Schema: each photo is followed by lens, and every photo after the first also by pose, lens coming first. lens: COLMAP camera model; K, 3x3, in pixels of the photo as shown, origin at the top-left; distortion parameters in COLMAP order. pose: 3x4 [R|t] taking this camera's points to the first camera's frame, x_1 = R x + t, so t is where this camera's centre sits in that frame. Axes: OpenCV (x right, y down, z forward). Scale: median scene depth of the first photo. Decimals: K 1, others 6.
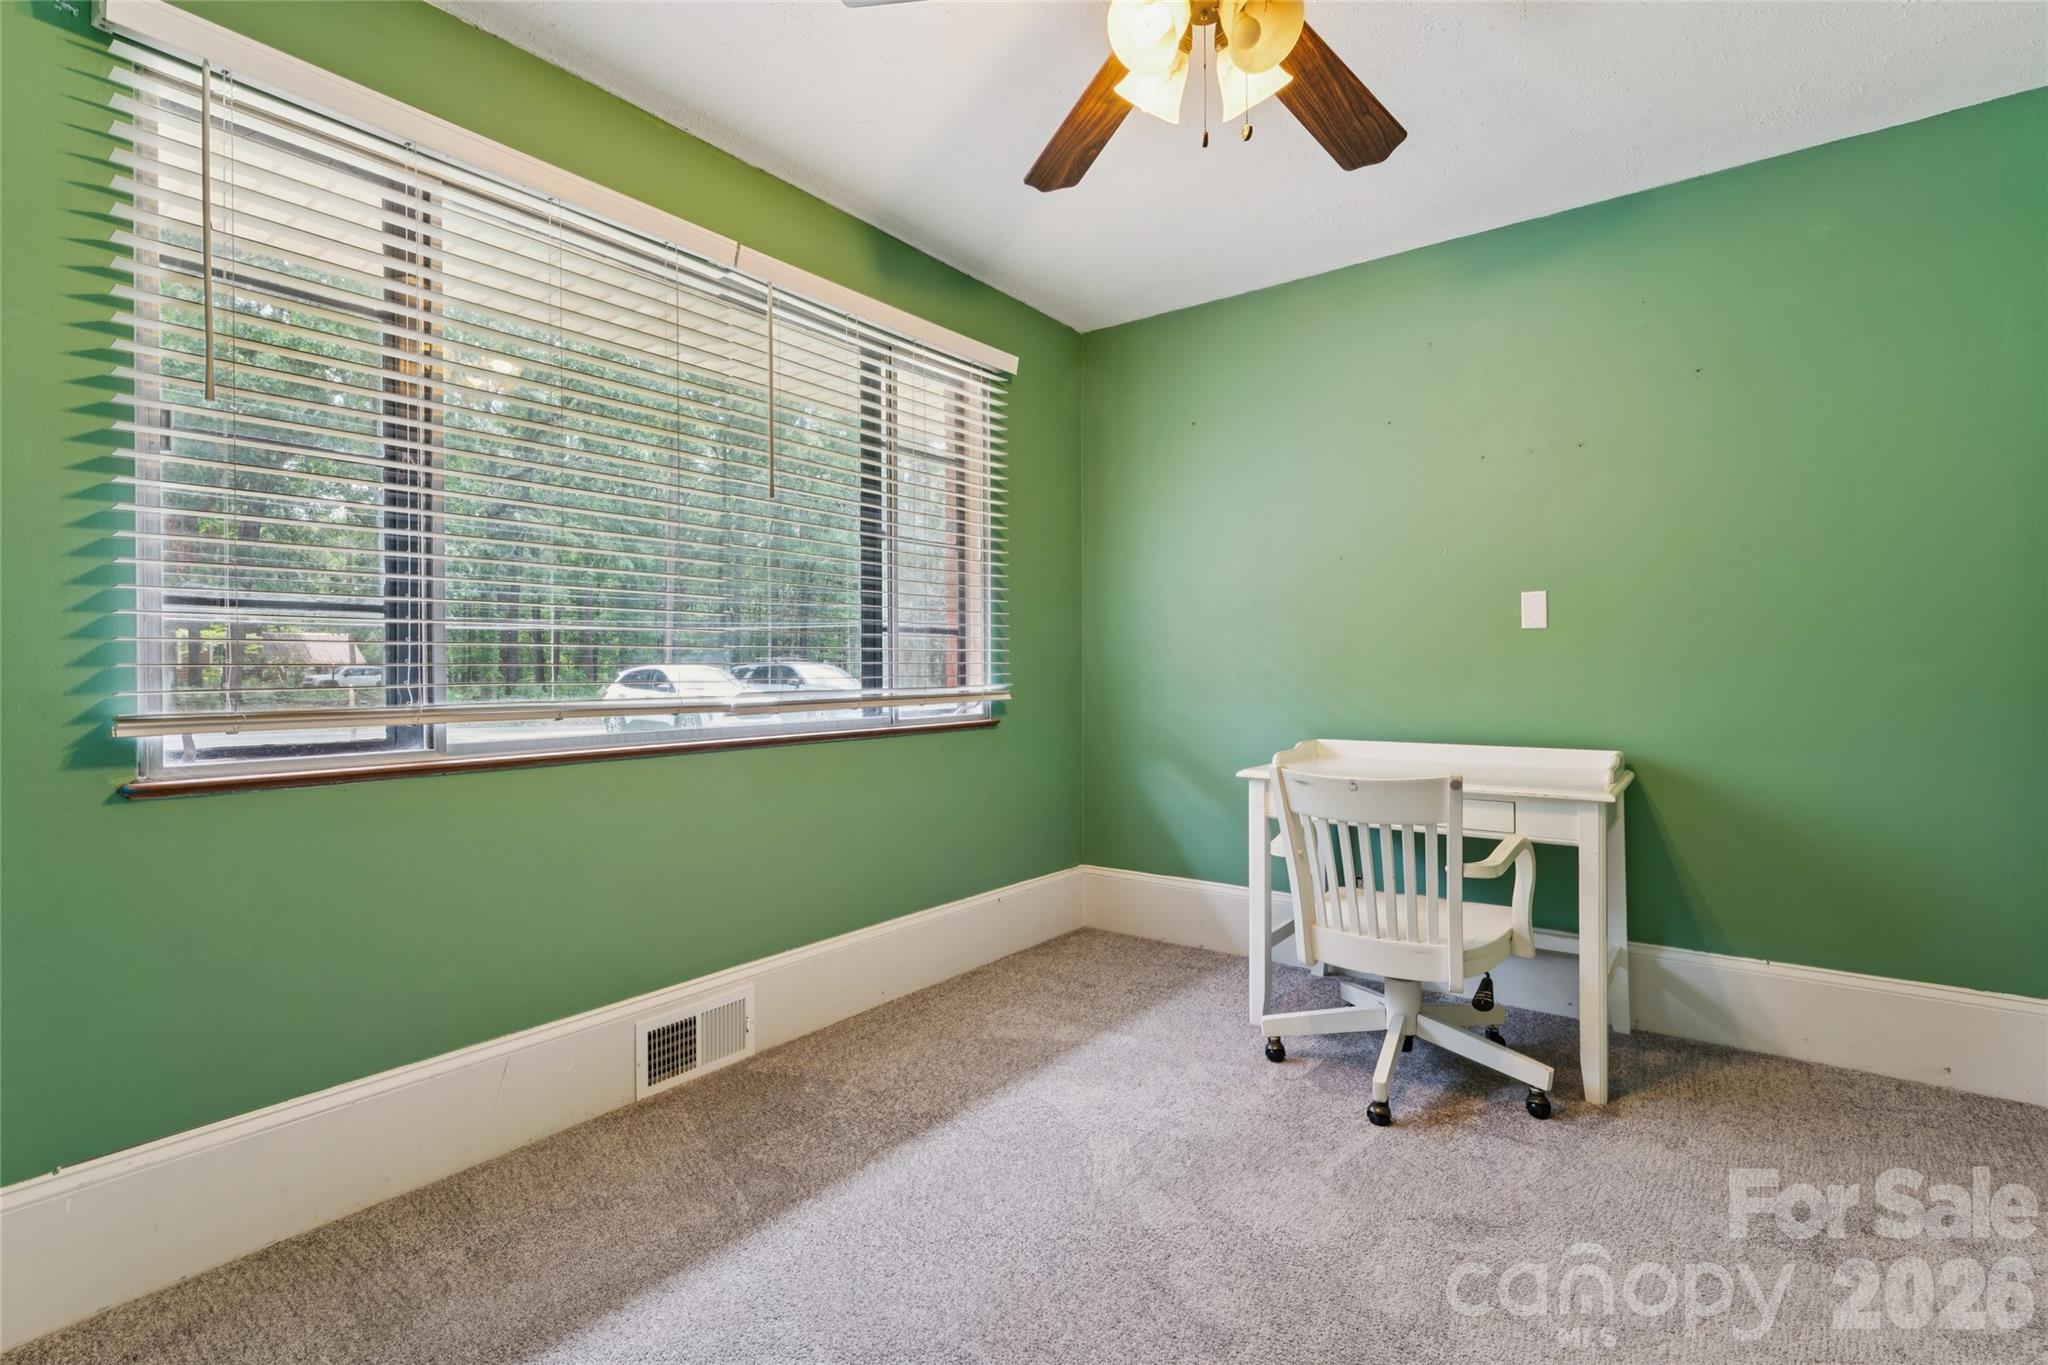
lens RADIAL K [[951.7, 0, 1026.4], [0, 951.7, 674.9], [0, 0, 1]] dist [-0.001083, -0.000050]
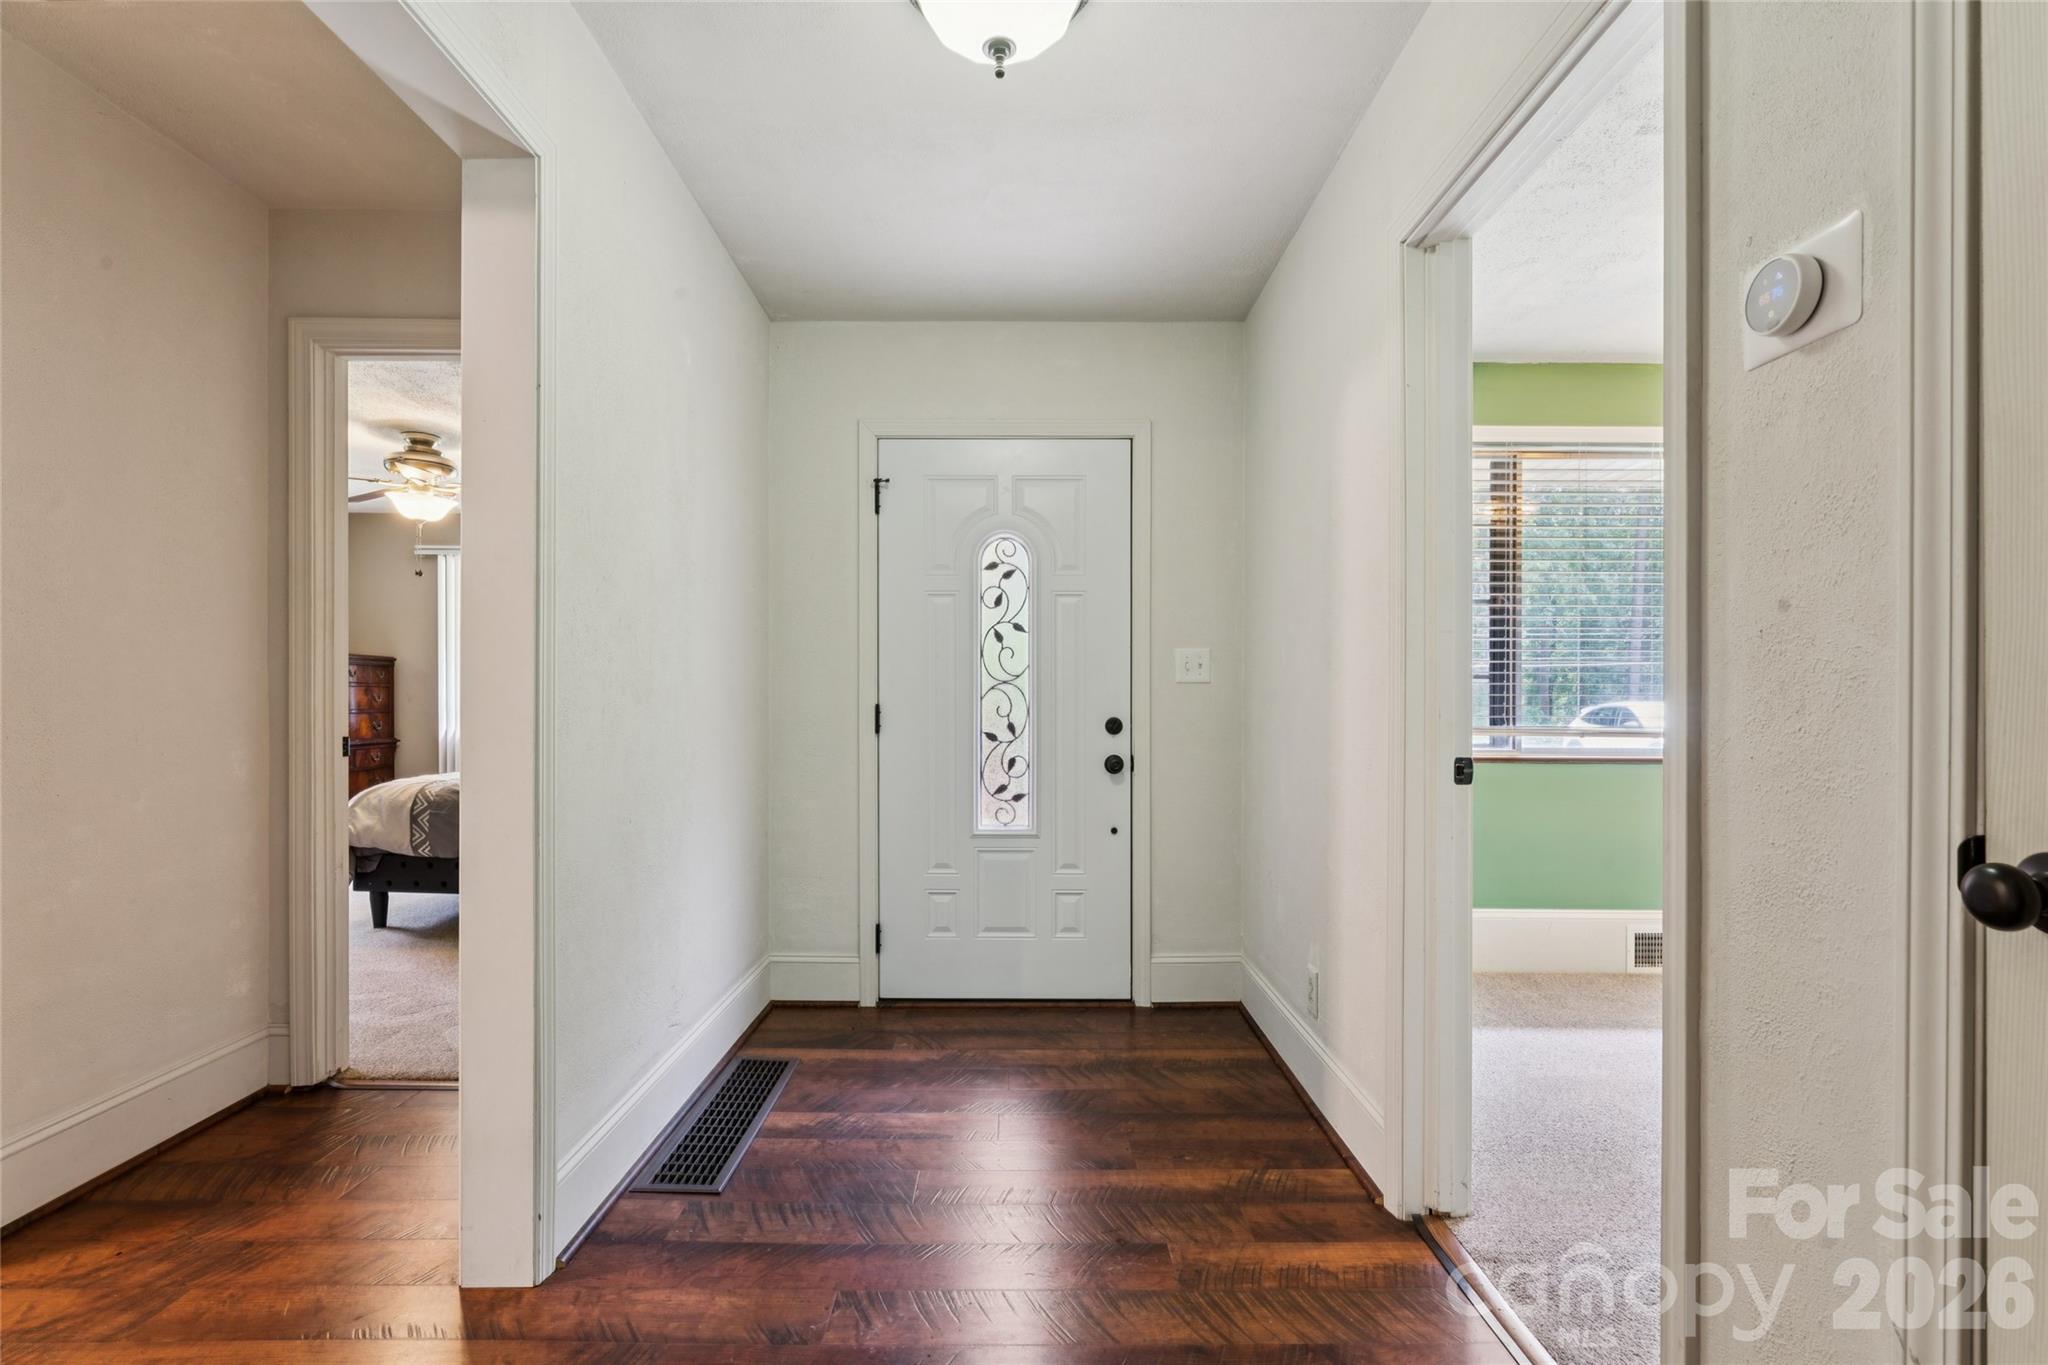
lens RADIAL K [[951.7, 0, 1026.4], [0, 951.7, 674.9], [0, 0, 1]] dist [-0.001083, -0.000050]
pose [[0.598678, -0.011340, -0.800909, 0.311854], [-0.018260, 0.999447, -0.027800, -0.001666], [0.800782, 0.031268, 0.598140, -0.890417]]
